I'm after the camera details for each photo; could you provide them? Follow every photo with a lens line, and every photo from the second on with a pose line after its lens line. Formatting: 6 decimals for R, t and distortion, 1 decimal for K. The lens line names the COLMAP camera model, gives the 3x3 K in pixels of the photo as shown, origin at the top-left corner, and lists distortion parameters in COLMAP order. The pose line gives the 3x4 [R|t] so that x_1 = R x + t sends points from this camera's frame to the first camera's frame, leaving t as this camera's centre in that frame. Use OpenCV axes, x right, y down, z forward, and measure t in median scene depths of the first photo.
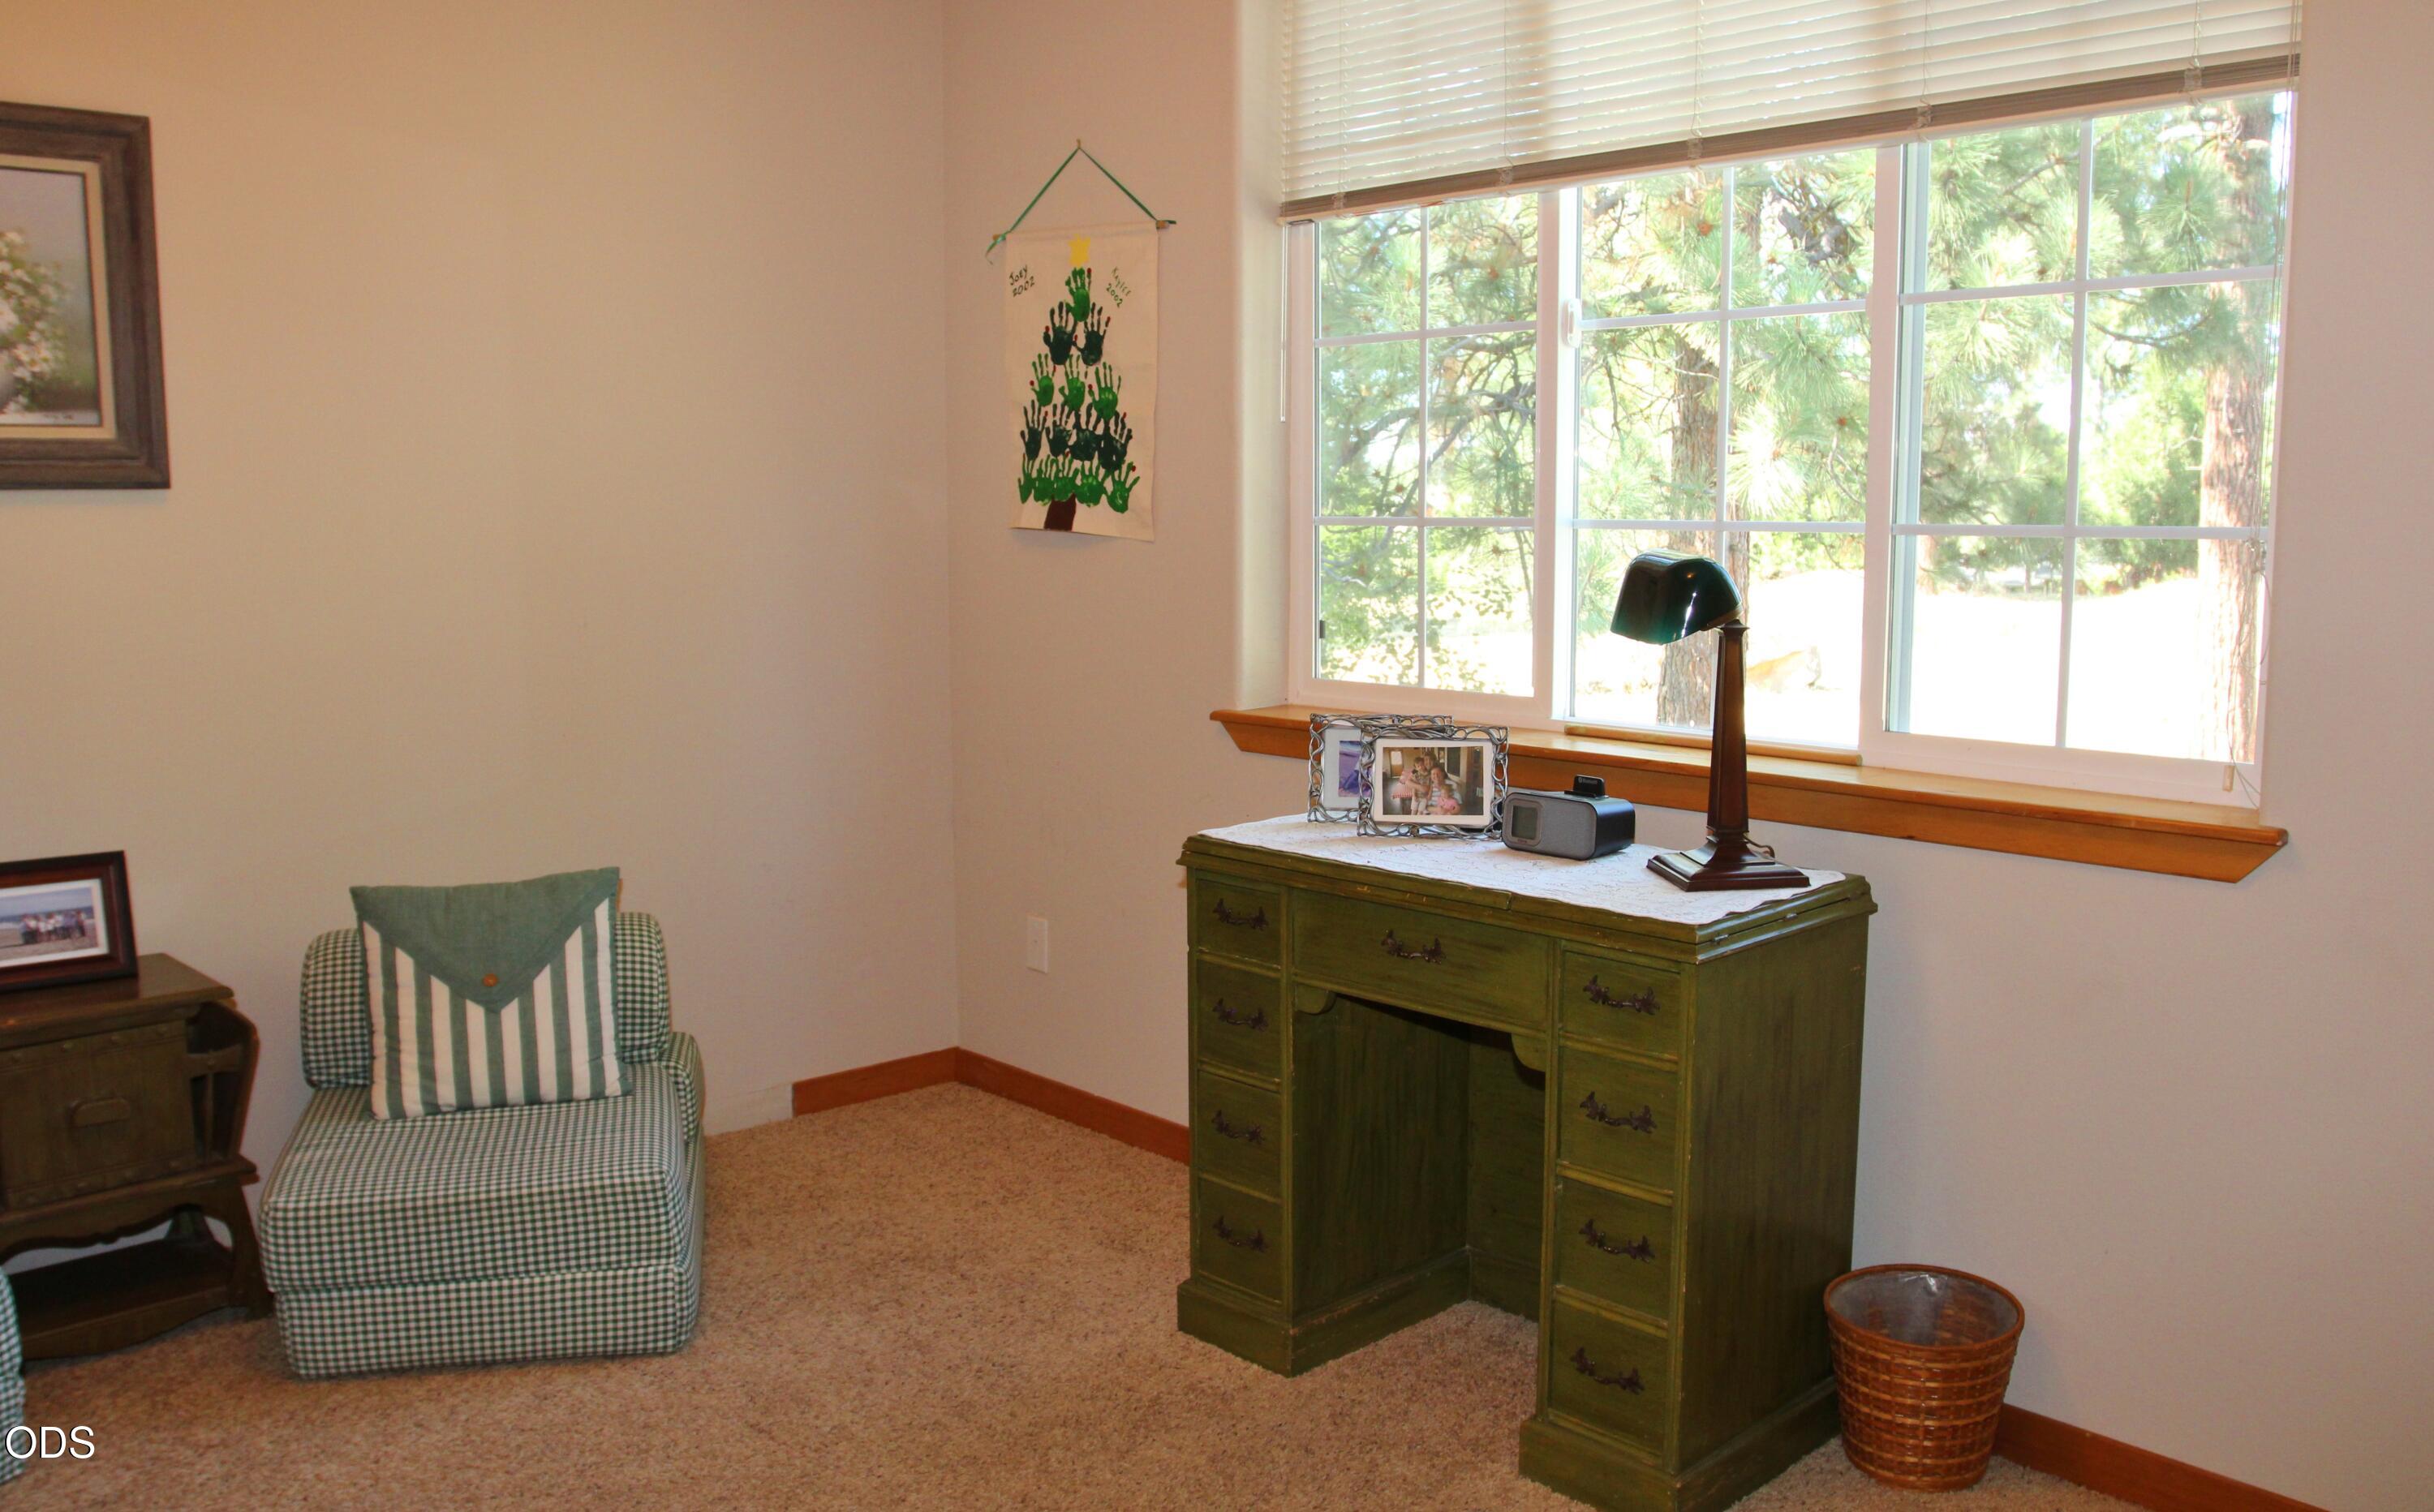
lens RADIAL K [[2001.0, 0, 1217.0], [0, 2001.0, 756.0], [0, 0, 1]] dist [-0.011051, -0.003893]
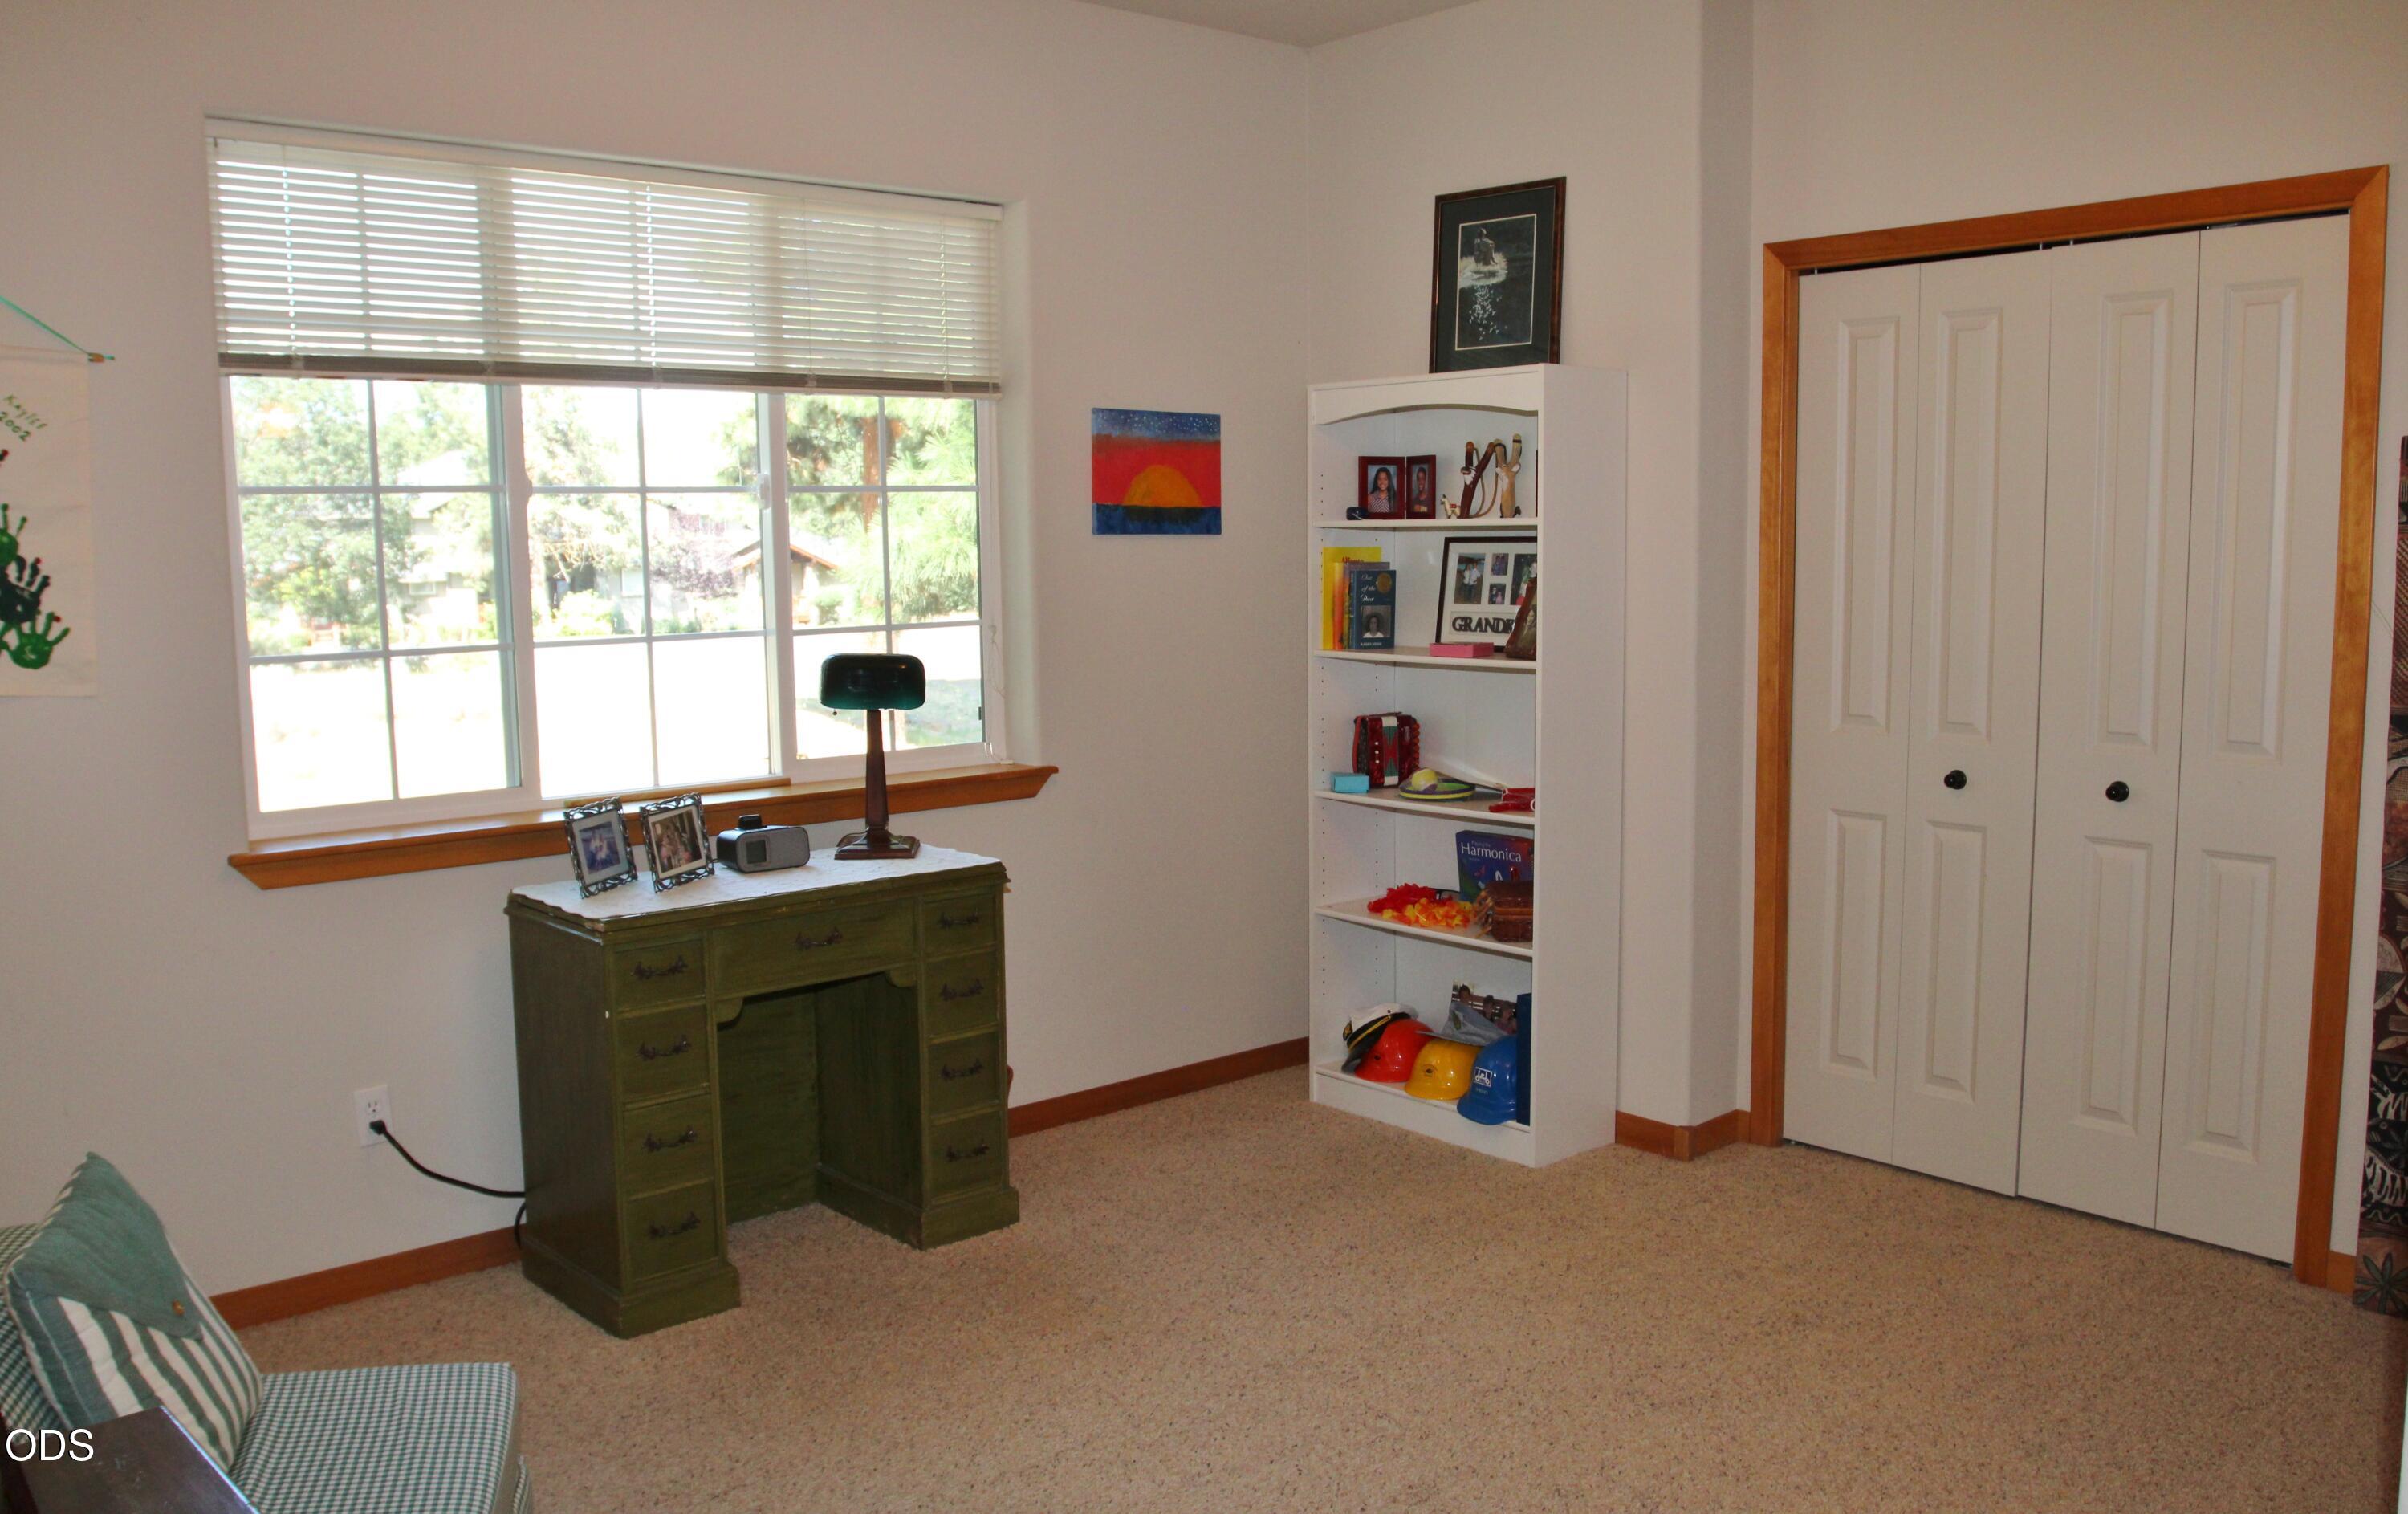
lens RADIAL K [[1933.1, 0, 1204.0], [0, 1933.1, 757.0], [0, 0, 1]] dist [0.004986, 0.003756]
pose [[0.066866, -0.117295, 0.990843, -1.065221], [0.148134, 0.983227, 0.106397, -0.119016], [-0.986704, 0.139664, 0.083120, 0.511123]]
